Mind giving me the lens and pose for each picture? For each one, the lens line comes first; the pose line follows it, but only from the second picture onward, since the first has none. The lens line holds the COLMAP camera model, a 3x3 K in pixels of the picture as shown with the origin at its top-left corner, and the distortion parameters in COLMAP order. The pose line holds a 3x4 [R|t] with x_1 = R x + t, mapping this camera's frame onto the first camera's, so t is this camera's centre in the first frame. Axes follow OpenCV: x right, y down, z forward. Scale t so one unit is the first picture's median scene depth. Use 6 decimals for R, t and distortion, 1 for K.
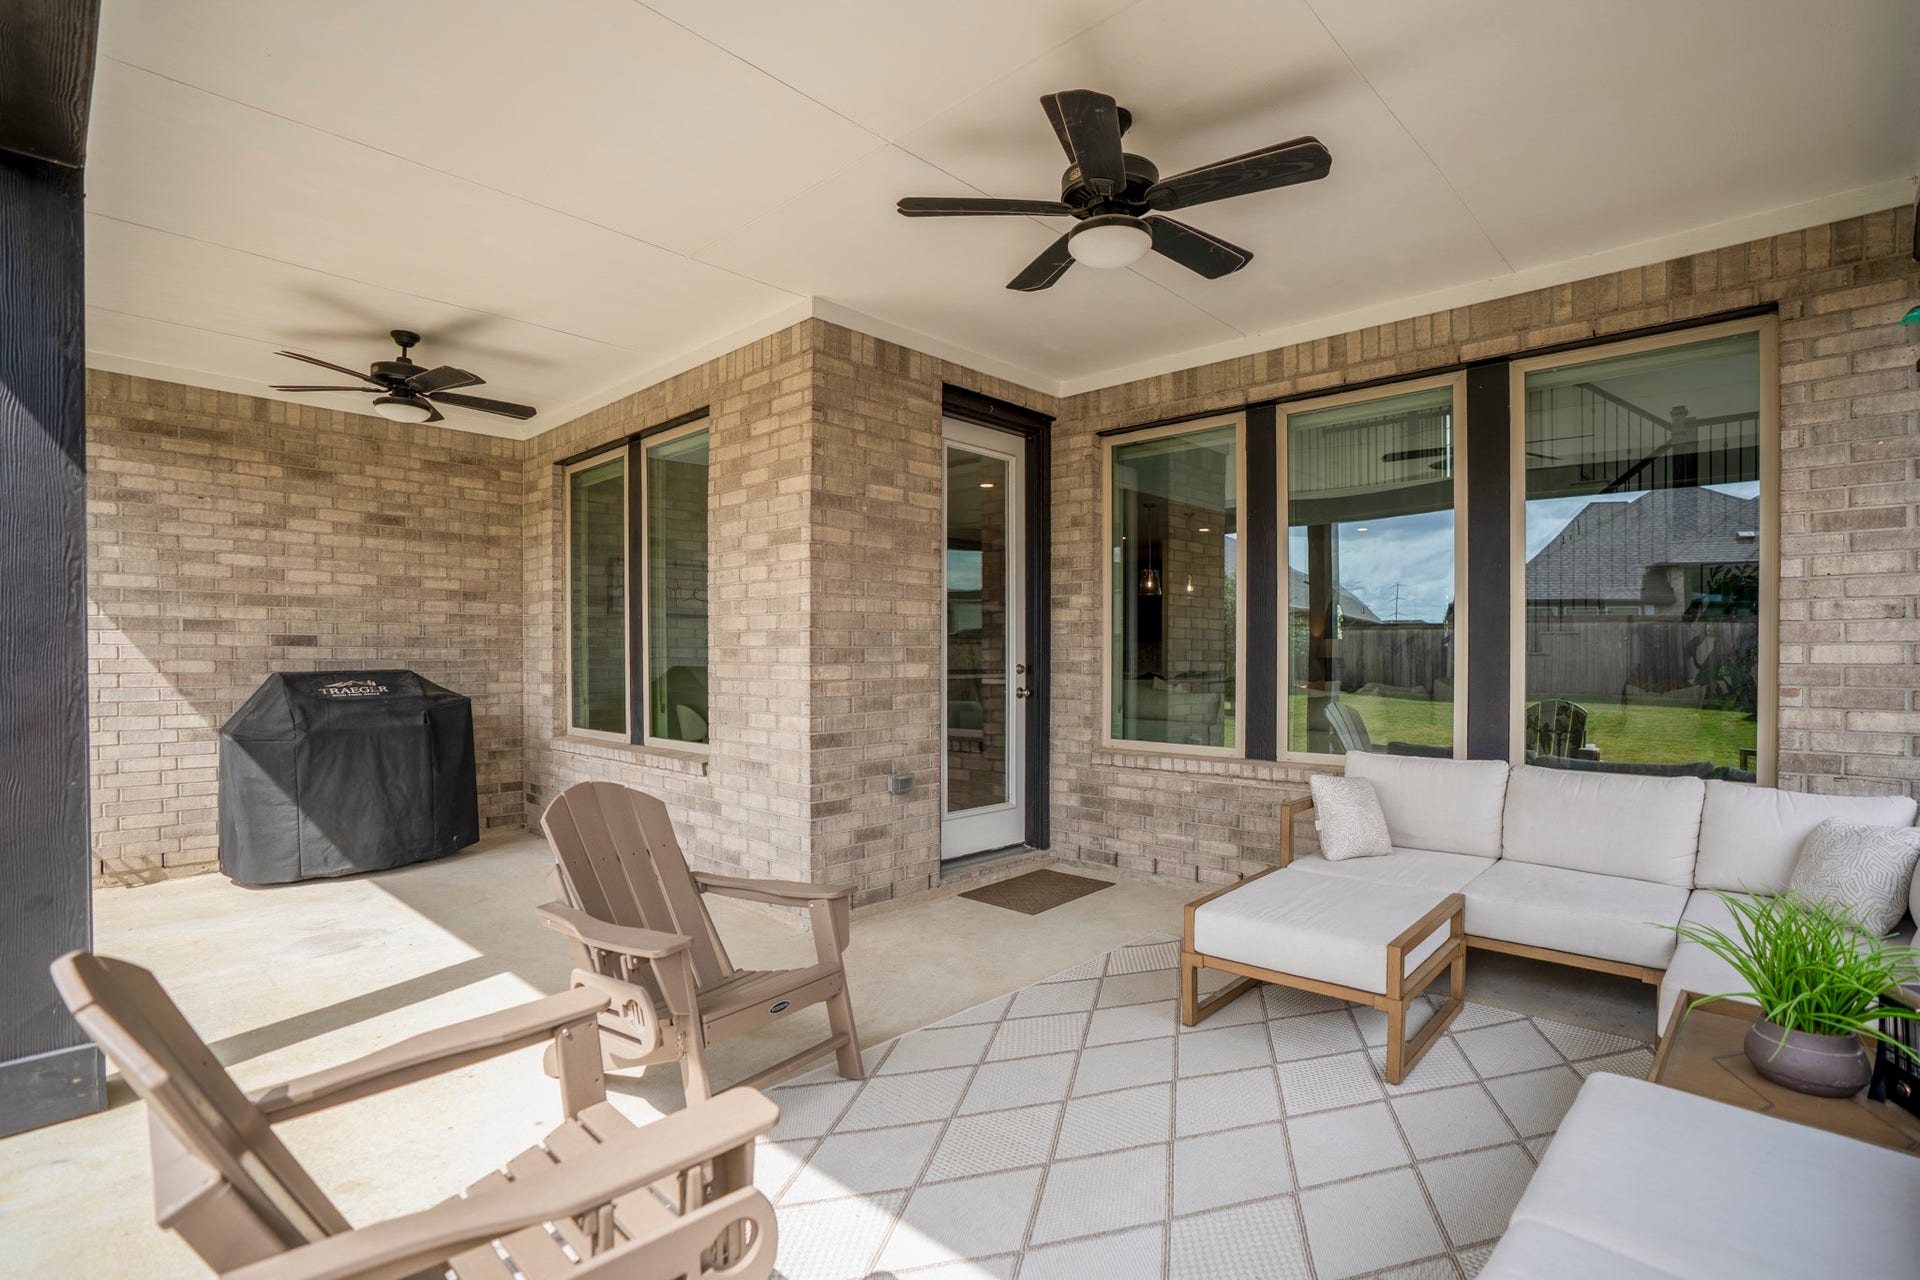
lens RADIAL K [[1049.7, 0, 914.9], [0, 1049.7, 664.9], [0, 0, 1]] dist [-0.002492, -0.000196]
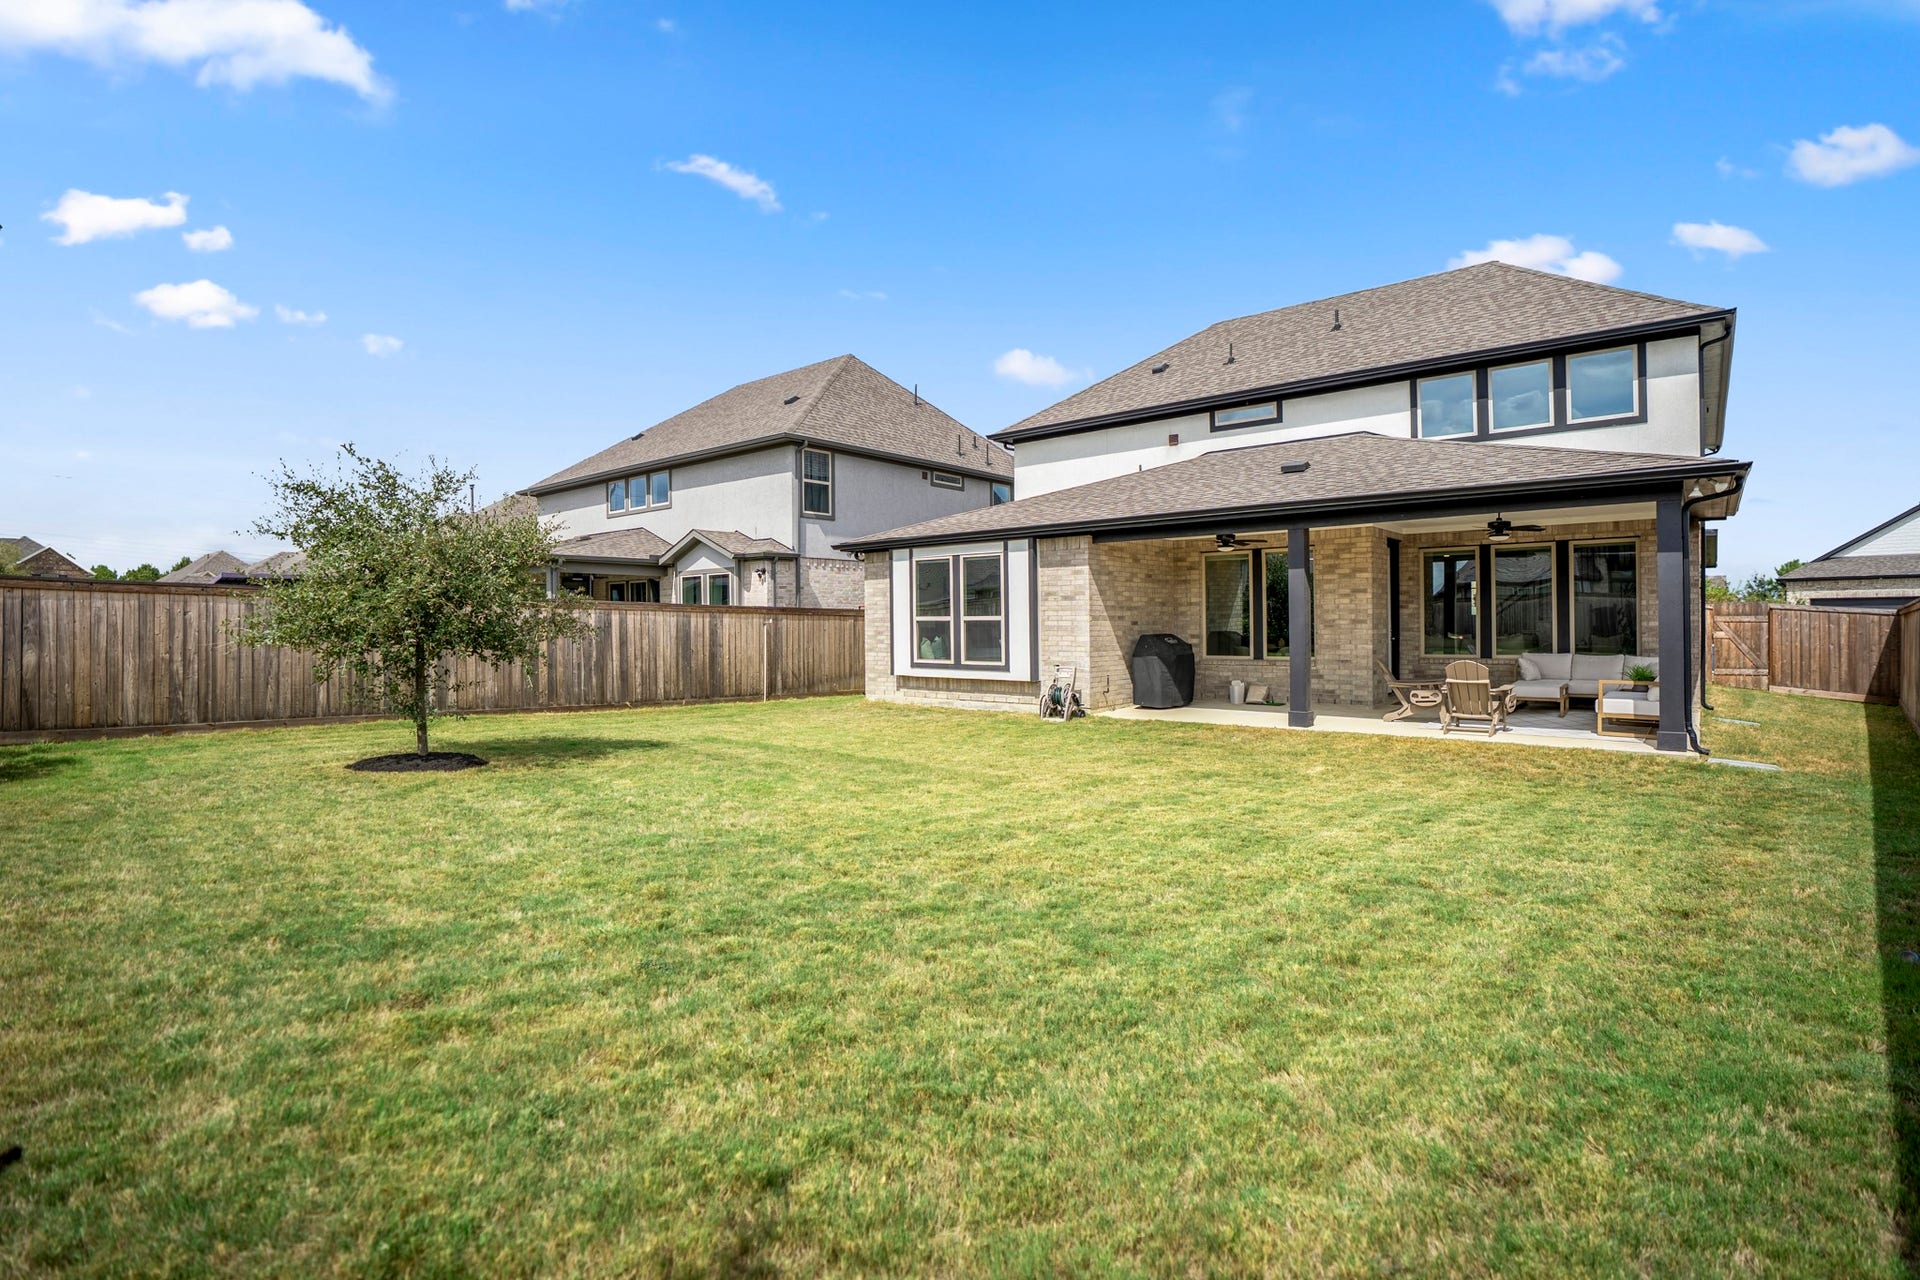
lens RADIAL K [[953.5, 0, 958.0], [0, 953.5, 642.5], [0, 0, 1]] dist [-0.027452, 0.000257]
pose [[0.997433, -0.014772, 0.070069, -1.507947], [0.014198, 0.999862, 0.008675, -0.003026], [-0.070188, -0.007657, 0.997504, -1.782369]]
